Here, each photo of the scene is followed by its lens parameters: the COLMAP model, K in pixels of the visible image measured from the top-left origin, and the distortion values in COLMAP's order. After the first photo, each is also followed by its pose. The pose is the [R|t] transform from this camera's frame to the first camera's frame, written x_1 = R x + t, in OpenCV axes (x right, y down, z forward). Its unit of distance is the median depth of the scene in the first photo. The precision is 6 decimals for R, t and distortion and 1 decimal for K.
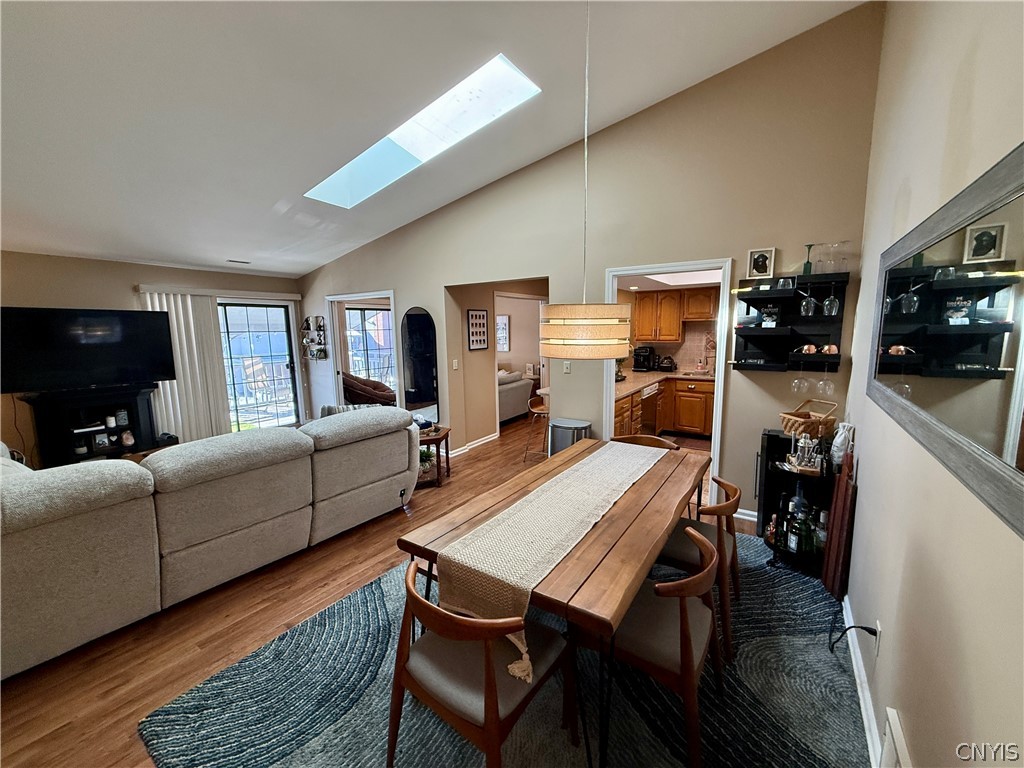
lens RADIAL K [[406.3, 0, 512.4], [0, 406.3, 386.1], [0, 0, 1]] dist [-0.000215, -0.000526]
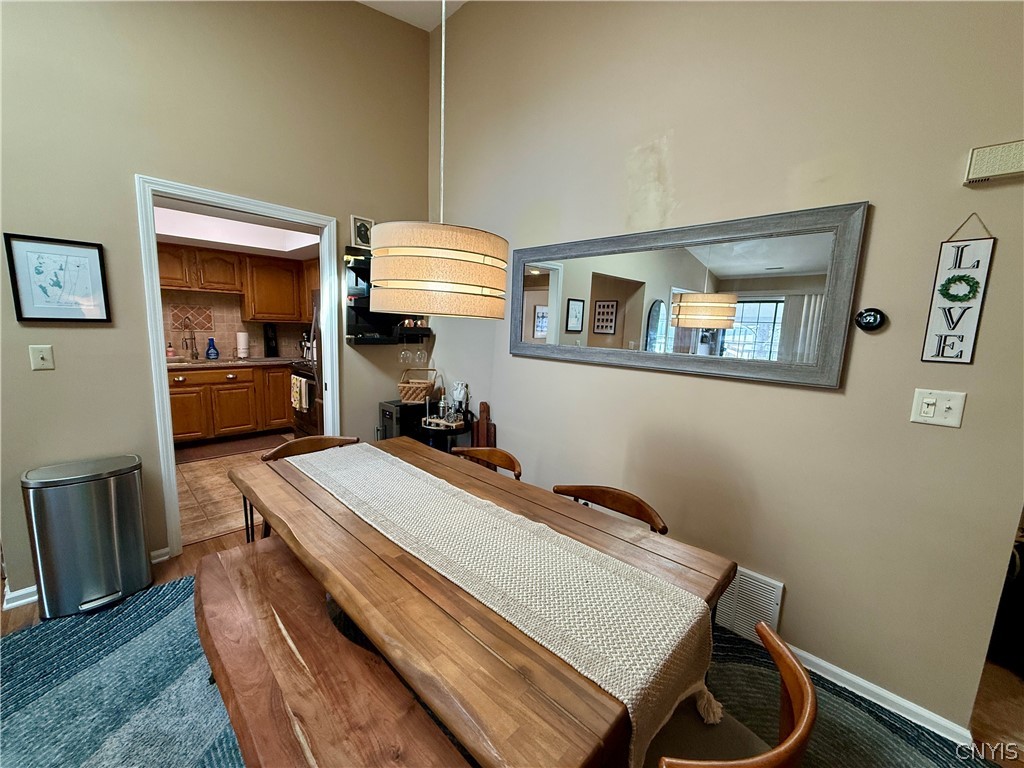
lens RADIAL K [[406.3, 0, 513.9], [0, 406.3, 384.4], [0, 0, 1]] dist [-0.000215, -0.000526]
pose [[0.173641, -0.123077, 0.977088, -0.300652], [0.098676, 0.989341, 0.107084, -0.014499], [-0.979853, 0.077821, 0.183934, 0.486134]]
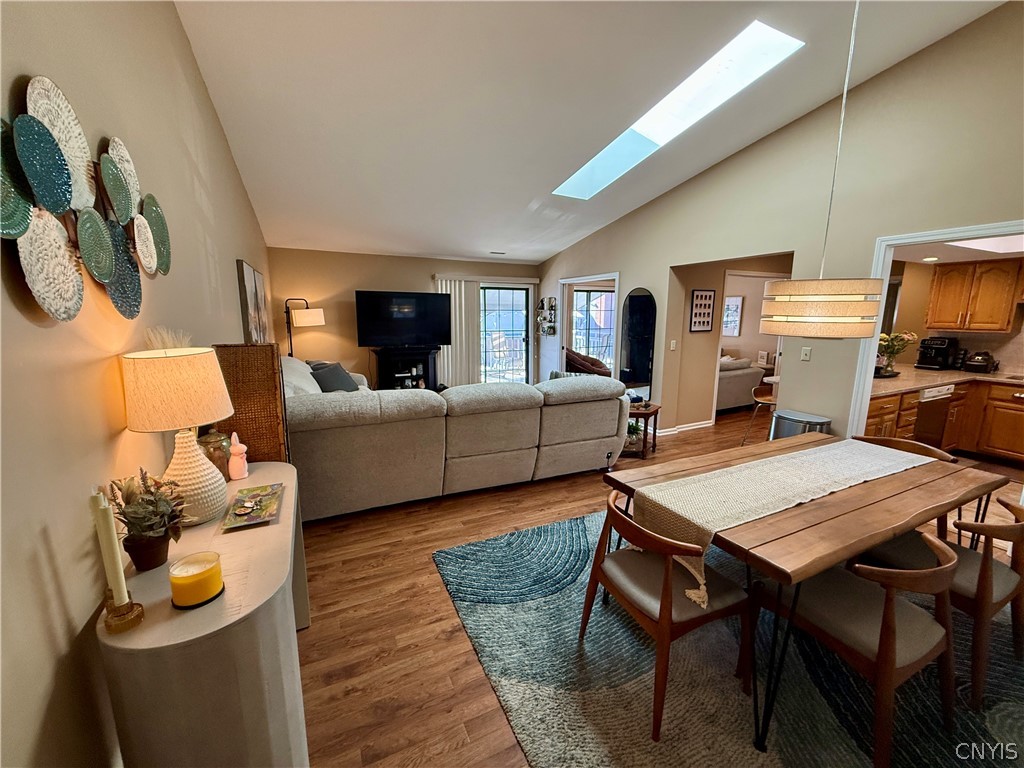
lens RADIAL K [[406.3, 0, 510.8], [0, 406.3, 387.2], [0, 0, 1]] dist [-0.000215, -0.000526]
pose [[0.864017, 0.106836, -0.491996, 0.028496], [-0.085258, 0.994160, 0.066154, 0.028215], [0.496191, -0.015212, 0.868080, -0.112455]]
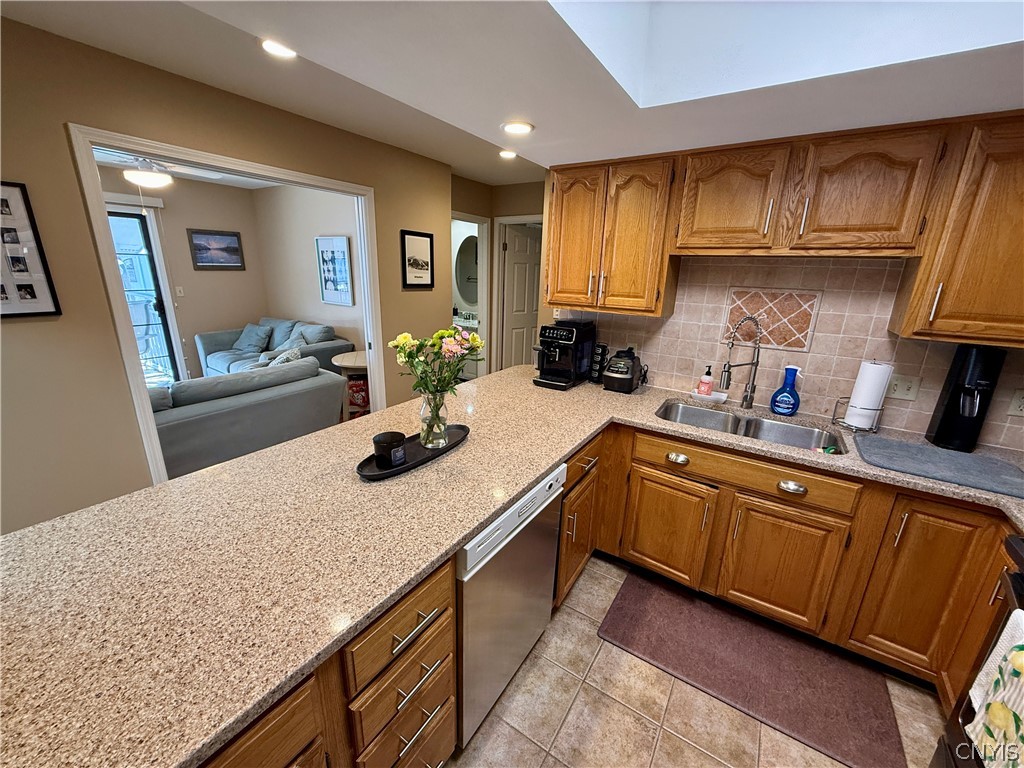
lens RADIAL K [[406.3, 0, 510.9], [0, 406.3, 386.2], [0, 0, 1]] dist [-0.000215, -0.000526]
pose [[0.998888, 0.039645, 0.025533, 0.516728], [-0.042810, 0.989439, 0.138481, -0.171229], [-0.019774, -0.139420, 0.990036, 1.199516]]
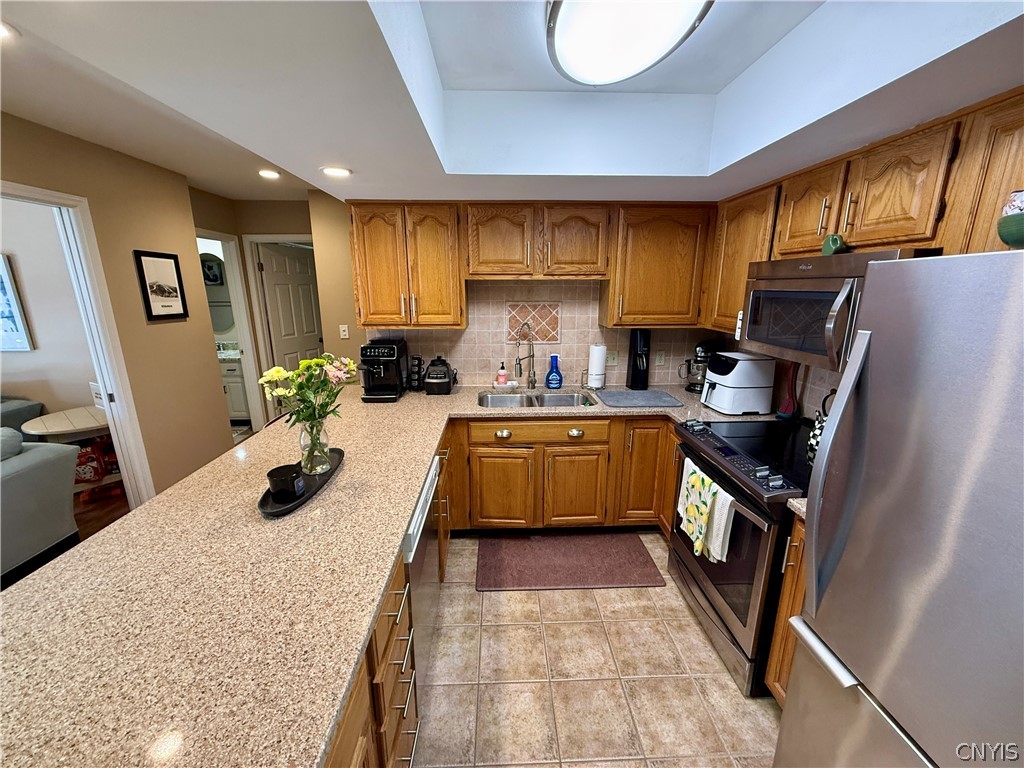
lens RADIAL K [[406.3, 0, 511.9], [0, 406.3, 386.2], [0, 0, 1]] dist [-0.000215, -0.000526]
pose [[0.808643, -0.125174, 0.574829, 0.359117], [0.069993, 0.990632, 0.117256, -0.175496], [-0.584122, -0.054584, 0.809829, 1.134121]]
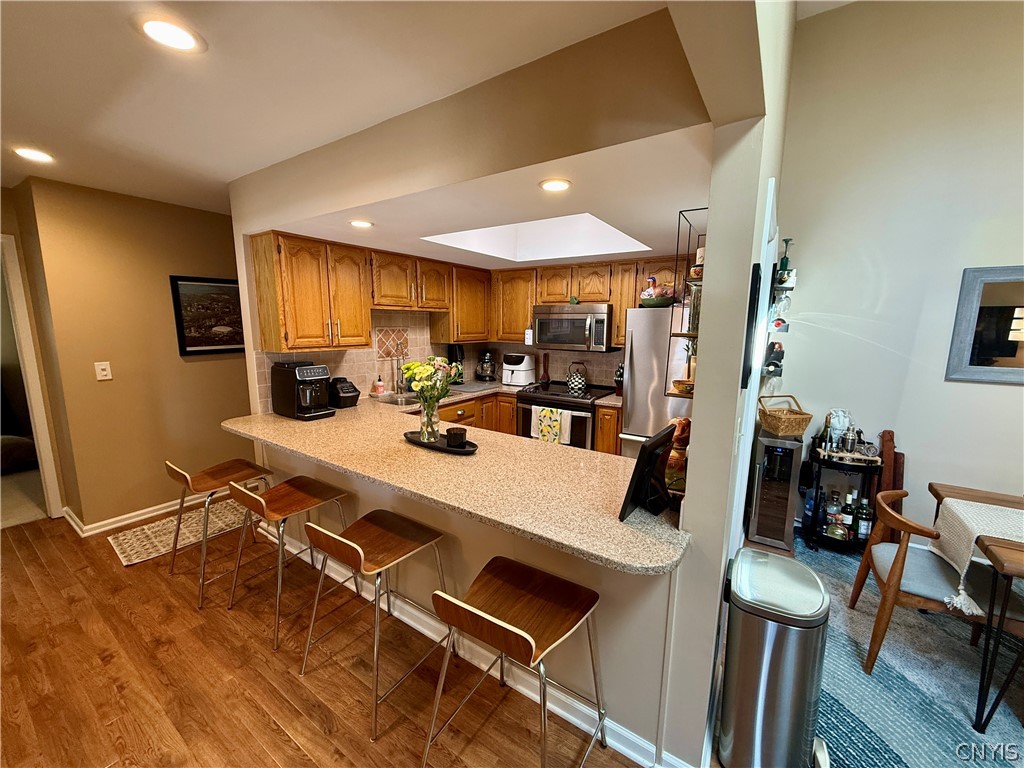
lens RADIAL K [[406.3, 0, 511.6], [0, 406.3, 386.2], [0, 0, 1]] dist [-0.000215, -0.000526]
pose [[-0.002939, -0.139503, 0.990217, -0.243969], [0.130875, 0.981651, 0.138684, -0.202489], [-0.991395, 0.130002, 0.015372, 1.514003]]
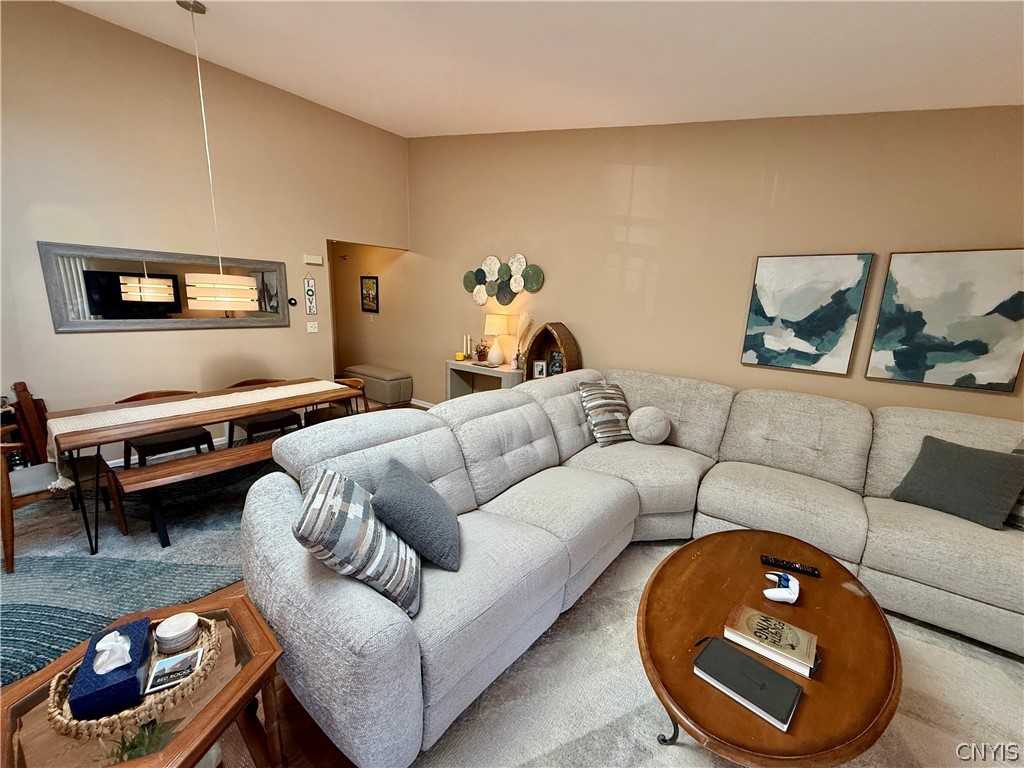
lens RADIAL K [[406.3, 0, 513.7], [0, 406.3, 385.9], [0, 0, 1]] dist [-0.000215, -0.000526]
pose [[-0.996832, -0.033347, 0.072207, -0.659653], [-0.006765, 0.940117, 0.340786, -0.215826], [-0.079247, 0.339218, -0.937364, 1.563070]]
